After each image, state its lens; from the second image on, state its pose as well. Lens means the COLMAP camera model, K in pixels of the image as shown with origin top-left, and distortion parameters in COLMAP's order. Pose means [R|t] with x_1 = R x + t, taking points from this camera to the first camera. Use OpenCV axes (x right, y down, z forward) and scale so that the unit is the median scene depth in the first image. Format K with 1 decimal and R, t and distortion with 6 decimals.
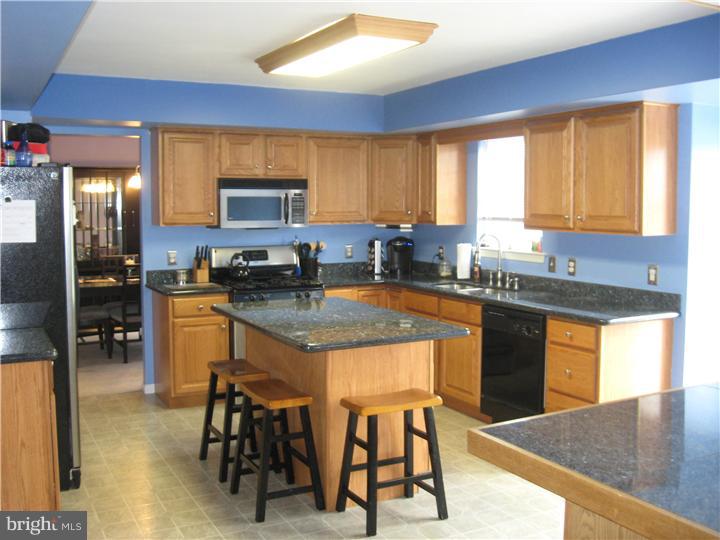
lens RADIAL K [[755.5, 0, 360.0], [0, 755.5, 270.0], [0, 0, 1]] dist [-0.160189, 0.115461]
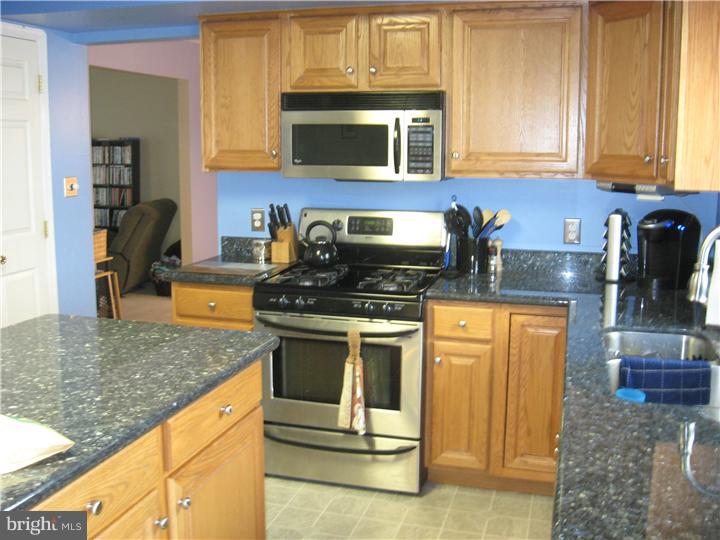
lens RADIAL K [[755.5, 0, 360.0], [0, 755.5, 270.0], [0, 0, 1]] dist [-0.160189, 0.115461]
pose [[0.718753, 0.118340, -0.685121, 0.281264], [-0.066983, 0.992611, 0.101181, -0.047460], [0.692032, -0.026833, 0.721368, 0.613450]]
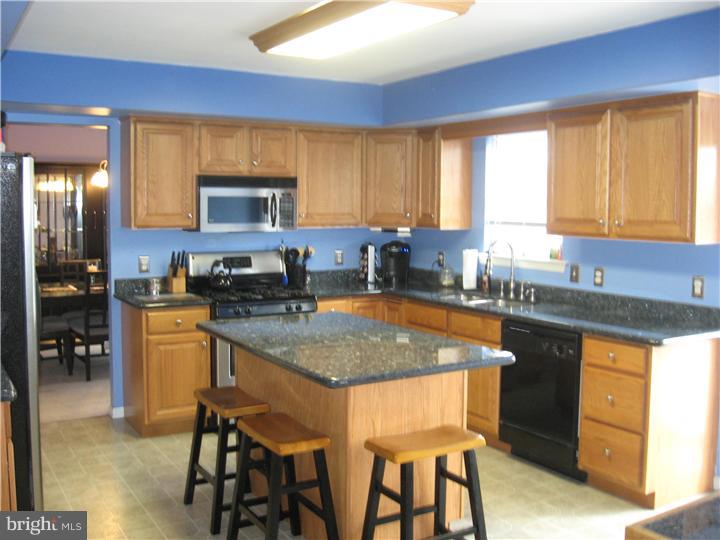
lens RADIAL K [[755.5, 0, 360.0], [0, 755.5, 270.0], [0, 0, 1]] dist [-0.160189, 0.115461]
pose [[0.998258, 0.001938, 0.058967, -0.050465], [-0.001842, 0.999997, -0.001674, -0.009601], [-0.058970, 0.001562, 0.998259, 0.110352]]
